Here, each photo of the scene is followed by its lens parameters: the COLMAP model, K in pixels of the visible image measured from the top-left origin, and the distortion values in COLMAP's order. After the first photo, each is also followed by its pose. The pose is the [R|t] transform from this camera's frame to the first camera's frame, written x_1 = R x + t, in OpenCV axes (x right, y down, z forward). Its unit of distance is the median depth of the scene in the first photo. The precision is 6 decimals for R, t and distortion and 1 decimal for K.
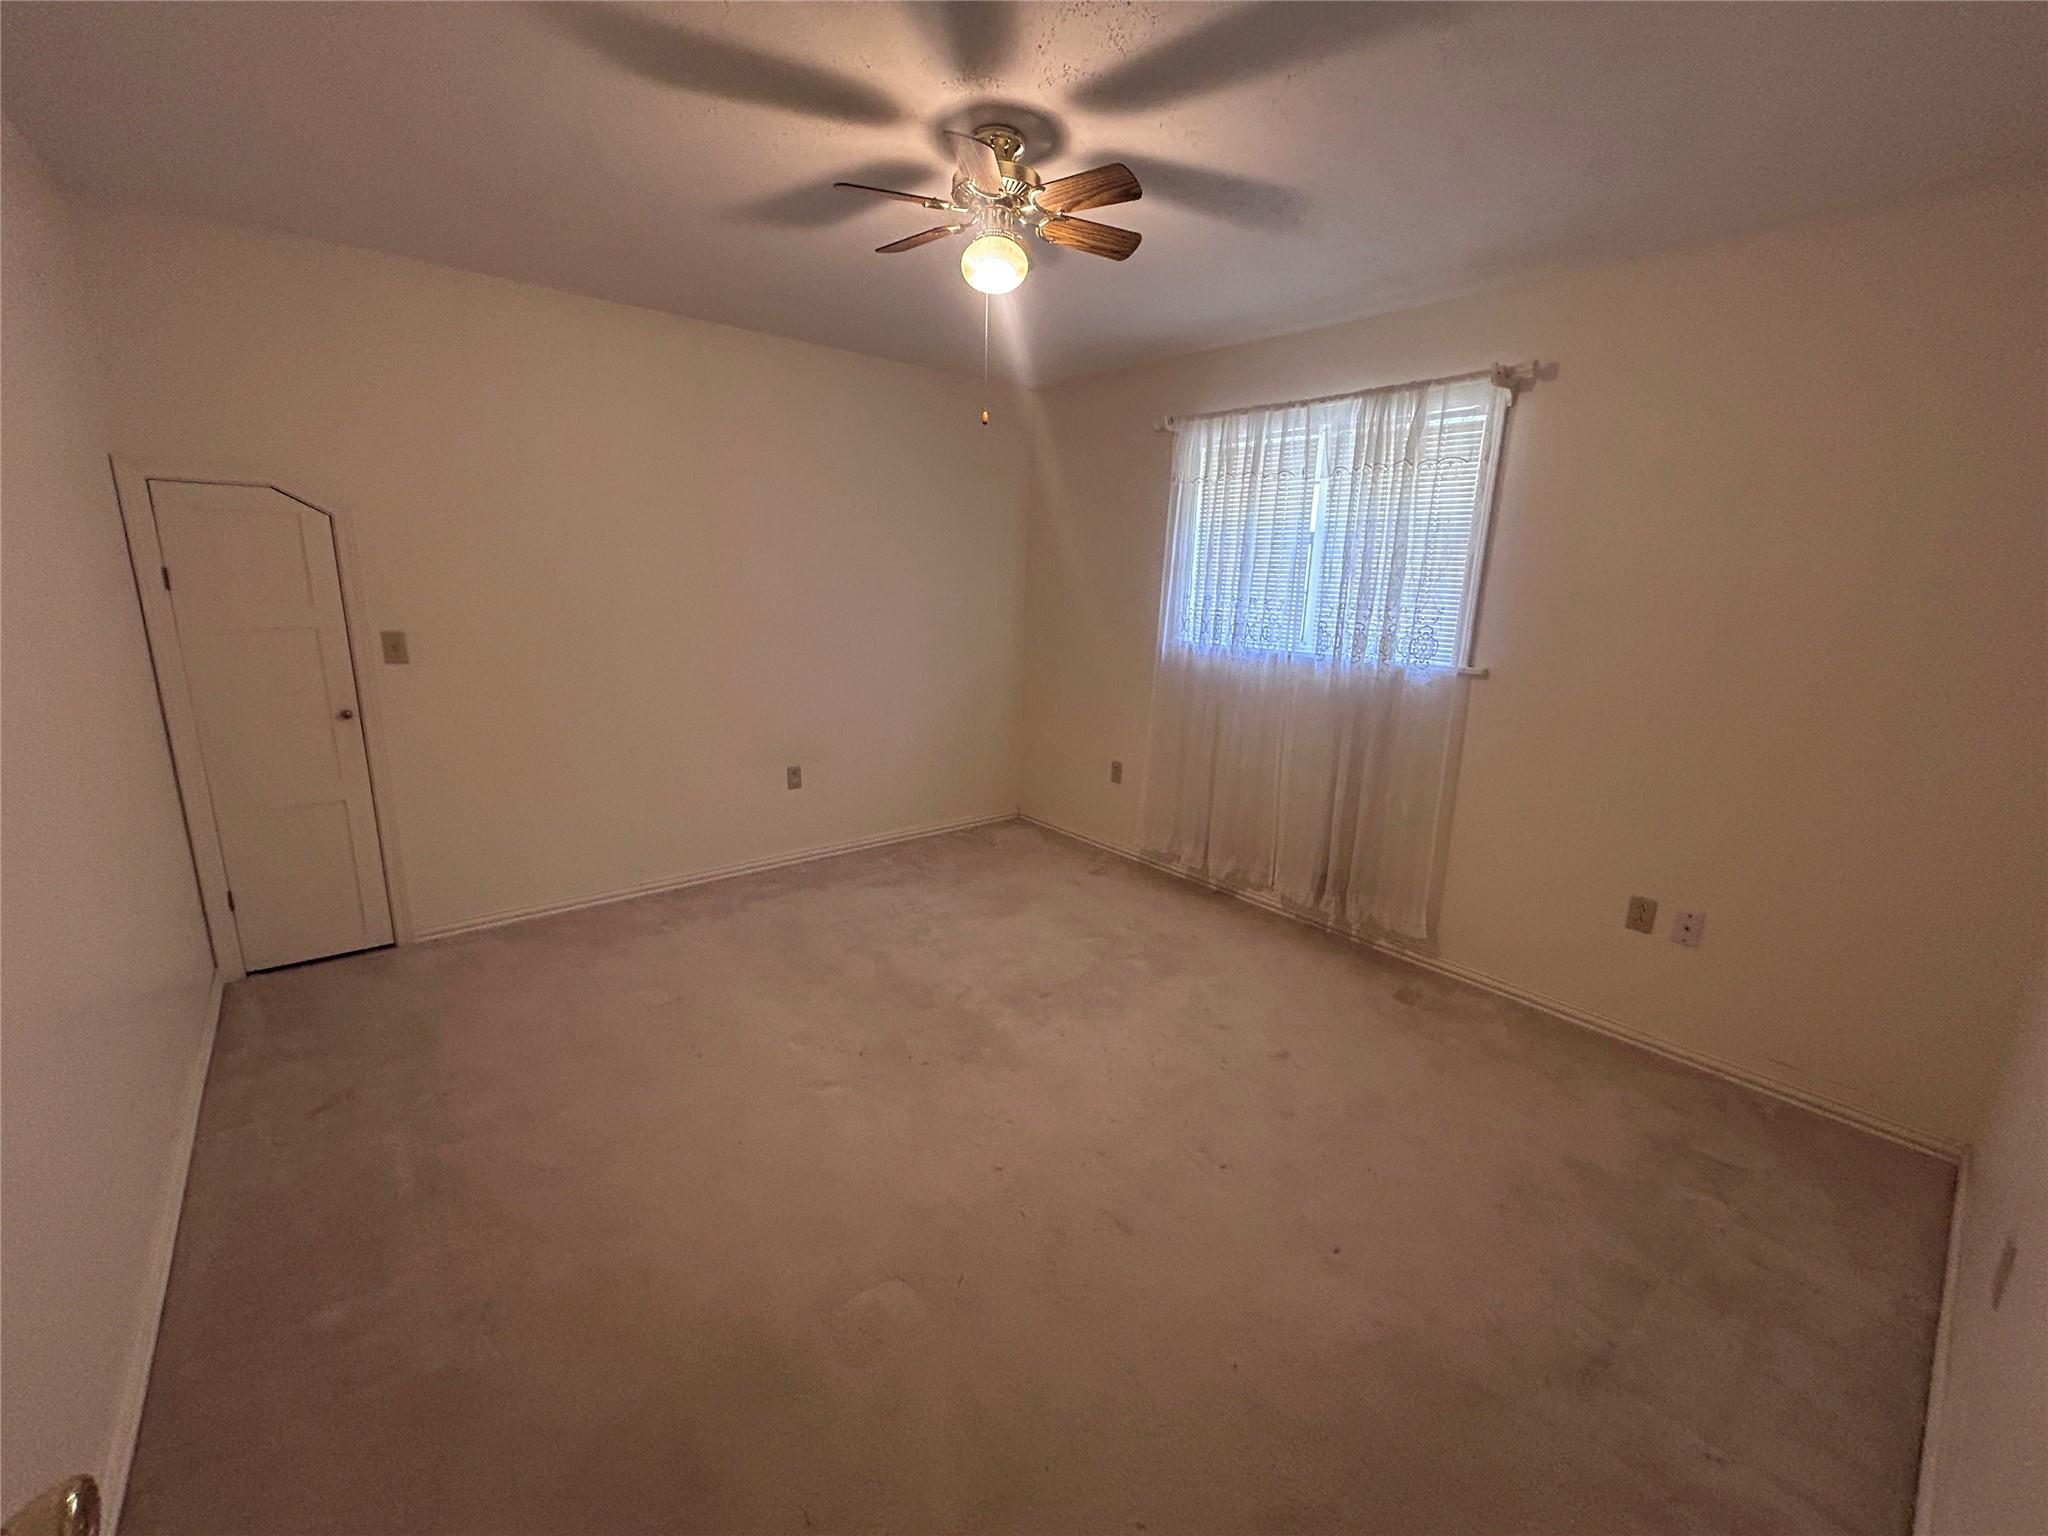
lens RADIAL K [[835.0, 0, 1025.0], [0, 835.0, 764.3], [0, 0, 1]] dist [-0.003410, -0.000454]
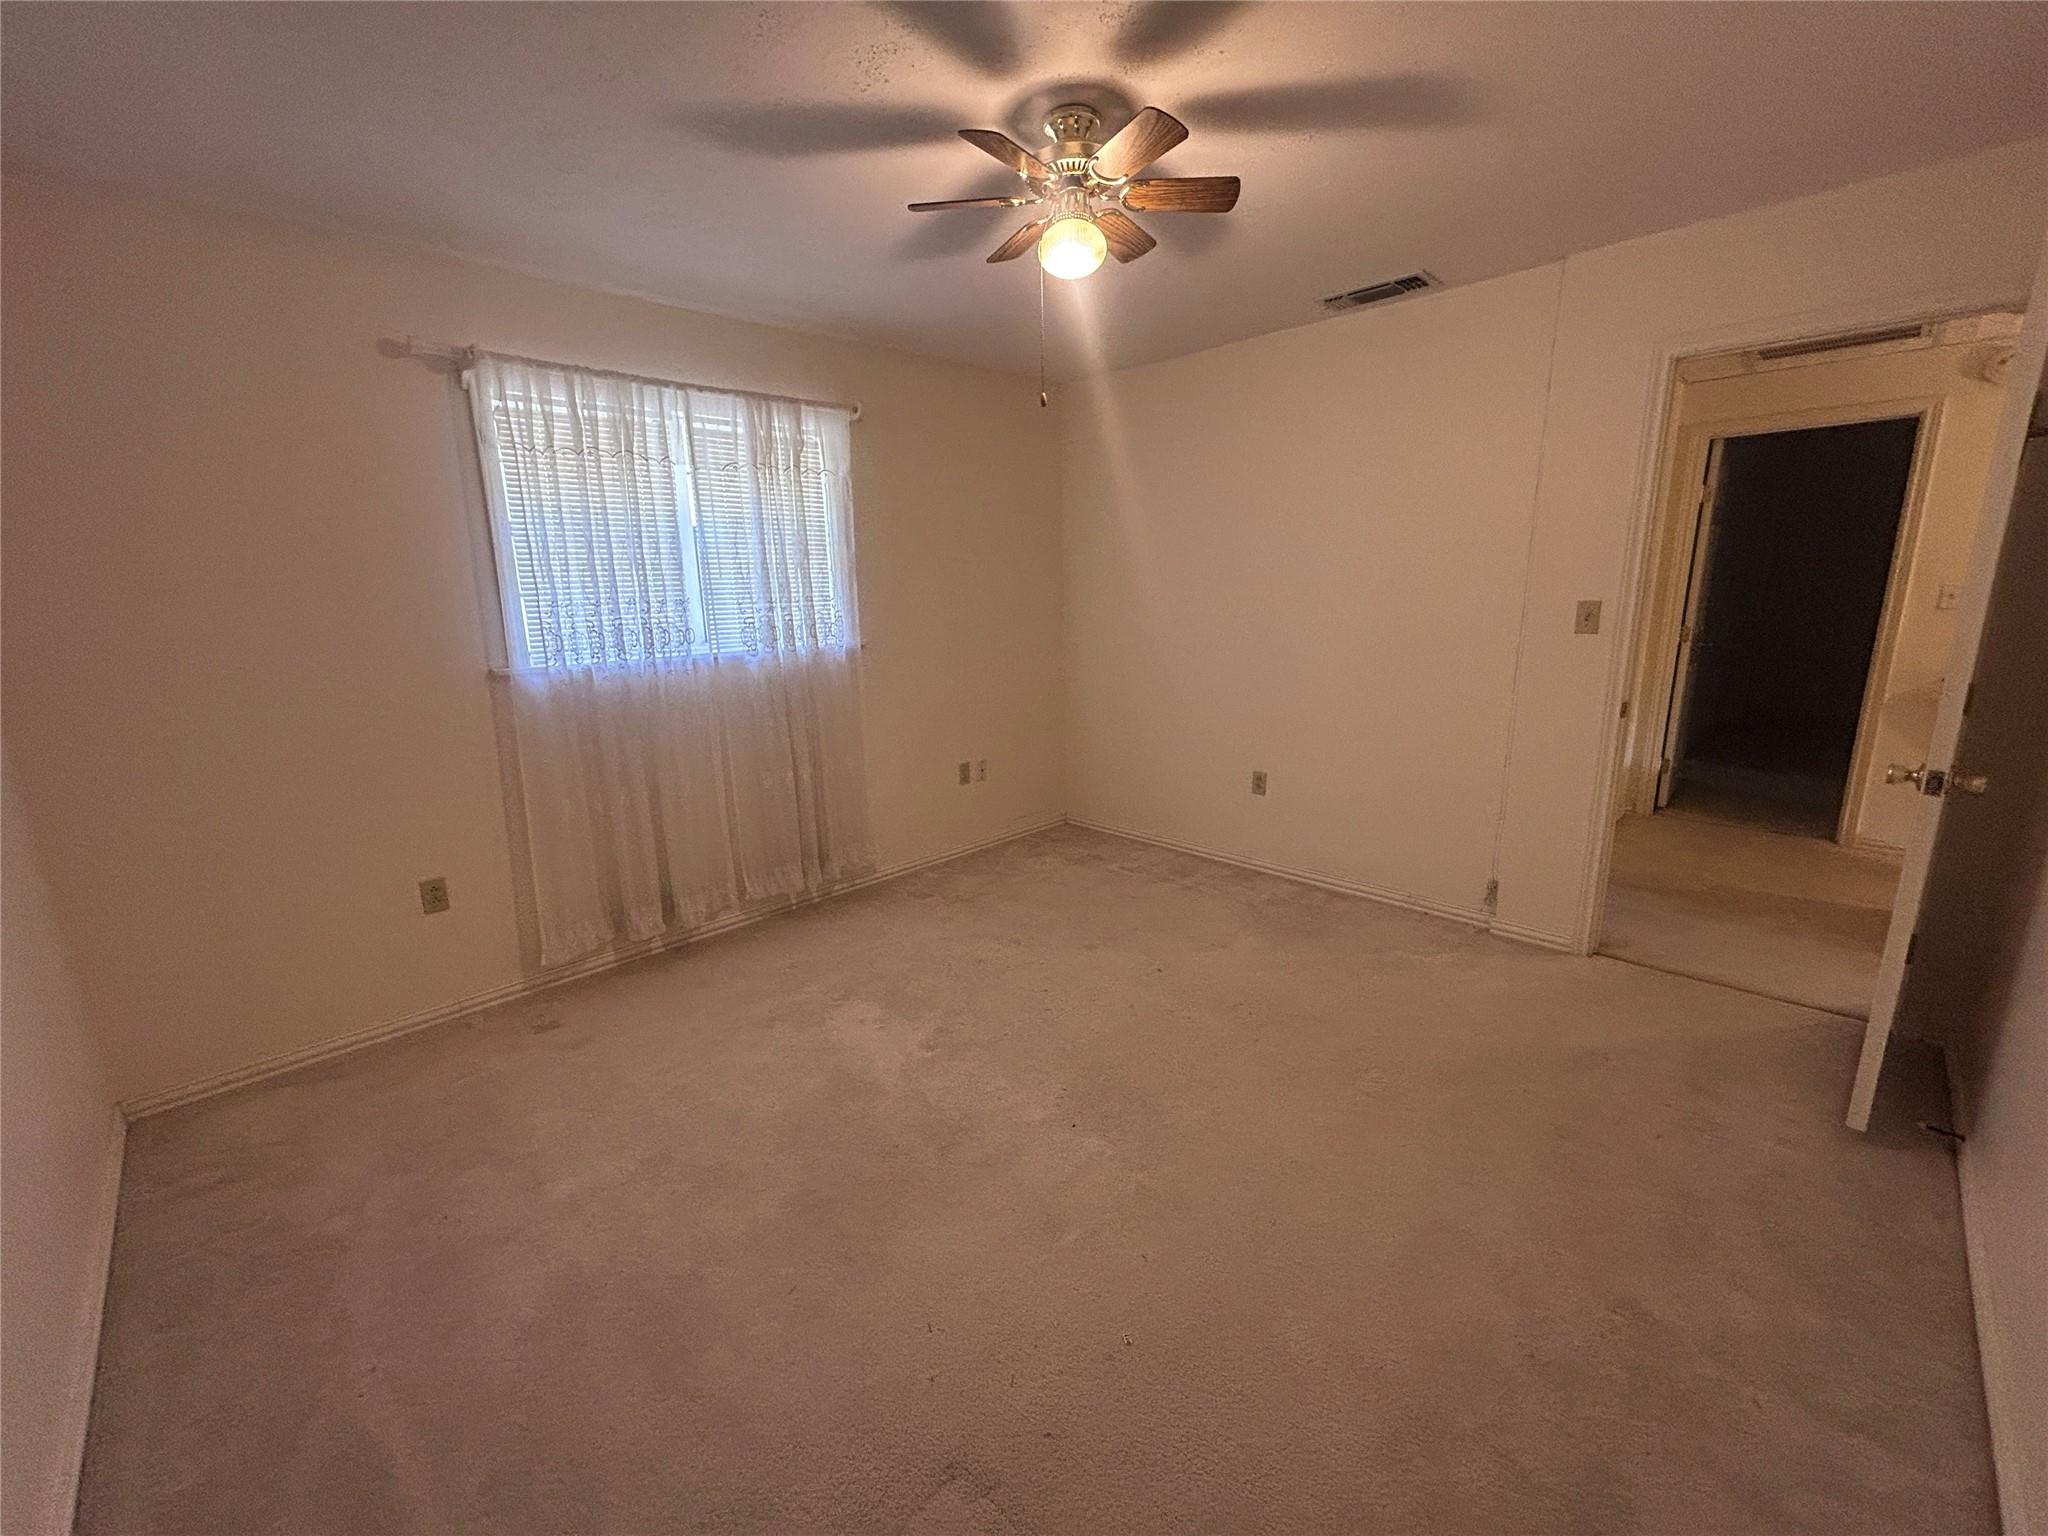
lens RADIAL K [[835.0, 0, 1025.0], [0, 835.0, 764.3], [0, 0, 1]] dist [-0.003410, -0.000454]
pose [[-0.077726, -0.241796, 0.967209, -0.699492], [0.246220, 0.935437, 0.253639, -0.183441], [-0.966092, 0.257861, -0.013173, 0.761203]]
